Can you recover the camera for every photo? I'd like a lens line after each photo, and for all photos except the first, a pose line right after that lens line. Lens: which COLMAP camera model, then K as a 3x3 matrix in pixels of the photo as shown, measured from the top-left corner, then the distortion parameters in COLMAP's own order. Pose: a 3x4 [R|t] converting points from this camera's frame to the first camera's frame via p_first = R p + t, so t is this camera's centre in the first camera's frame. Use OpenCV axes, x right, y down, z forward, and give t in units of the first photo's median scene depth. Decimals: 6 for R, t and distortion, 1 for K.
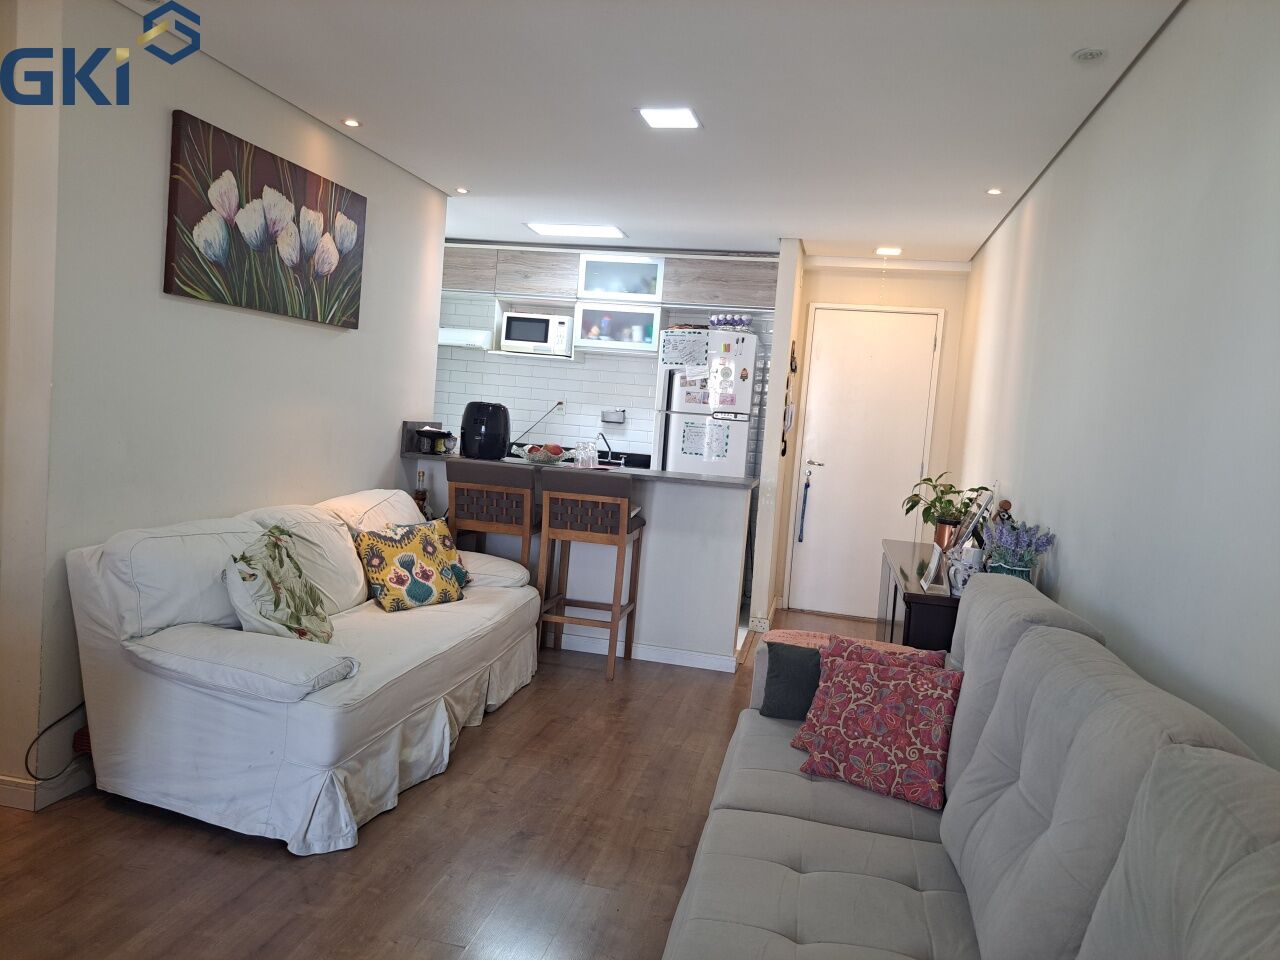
lens RADIAL K [[921.2, 0, 627.9], [0, 921.2, 479.4], [0, 0, 1]] dist [0.000114, 0.001272]
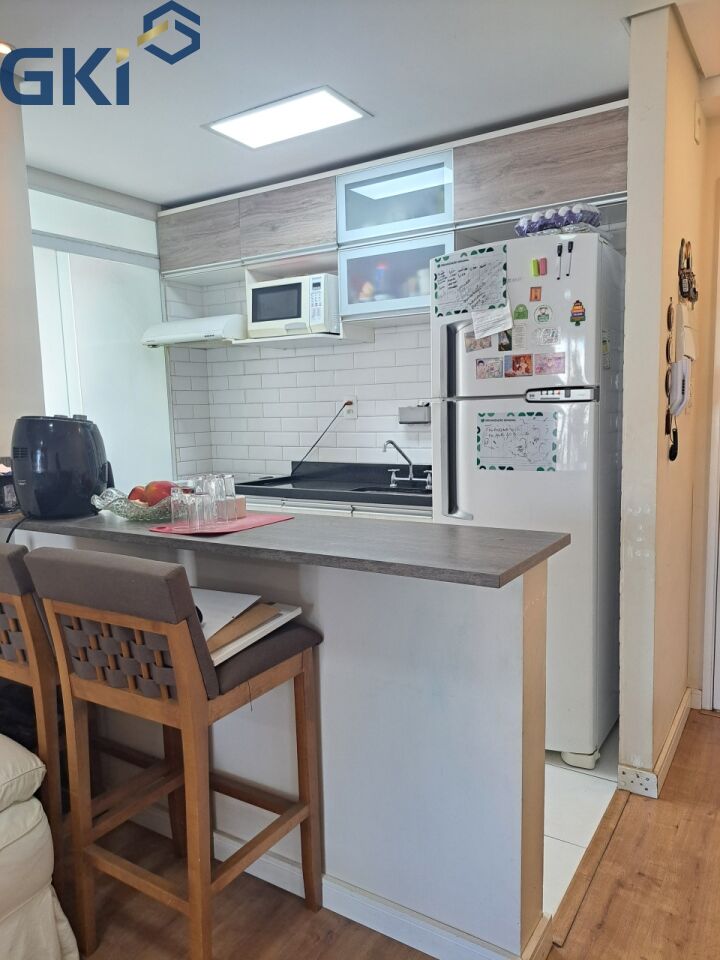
lens RADIAL K [[690.9, 0, 371.1], [0, 690.9, 496.8], [0, 0, 1]] dist [0.000114, 0.001272]
pose [[0.937232, -0.057425, -0.343945, 0.135194], [0.072020, 0.996958, 0.029797, -0.026826], [0.341187, -0.052698, 0.938517, 0.541561]]
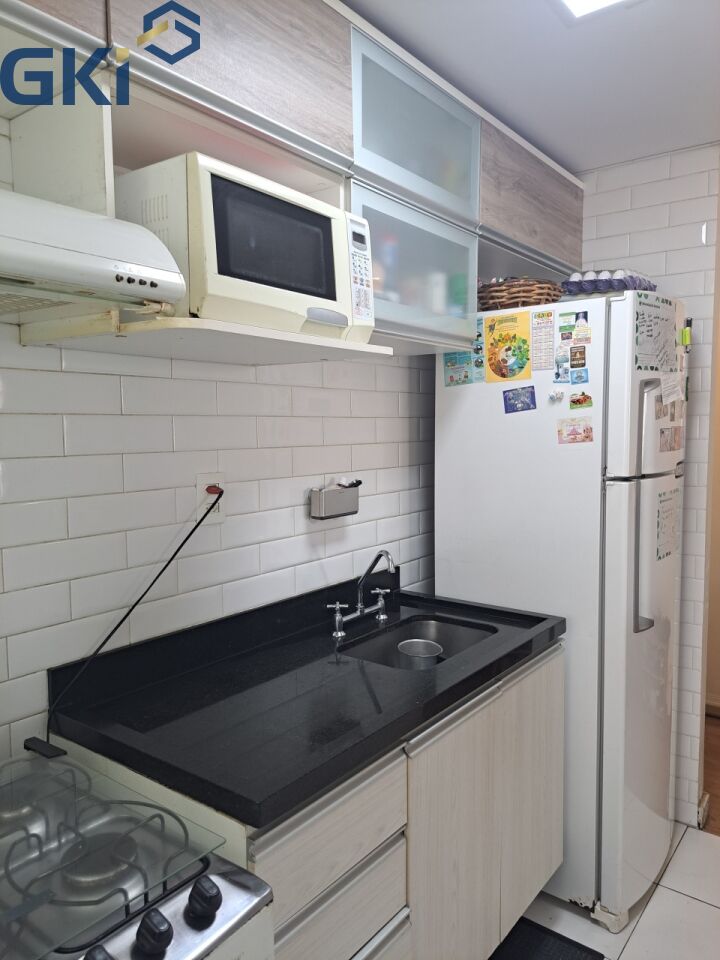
lens RADIAL K [[690.9, 0, 365.0], [0, 690.9, 477.8], [0, 0, 1]] dist [0.000114, 0.001272]
pose [[0.423438, -0.153906, 0.892756, -0.297085], [0.108504, 0.986985, 0.118687, -0.120951], [-0.899404, 0.046611, 0.434627, 0.925596]]
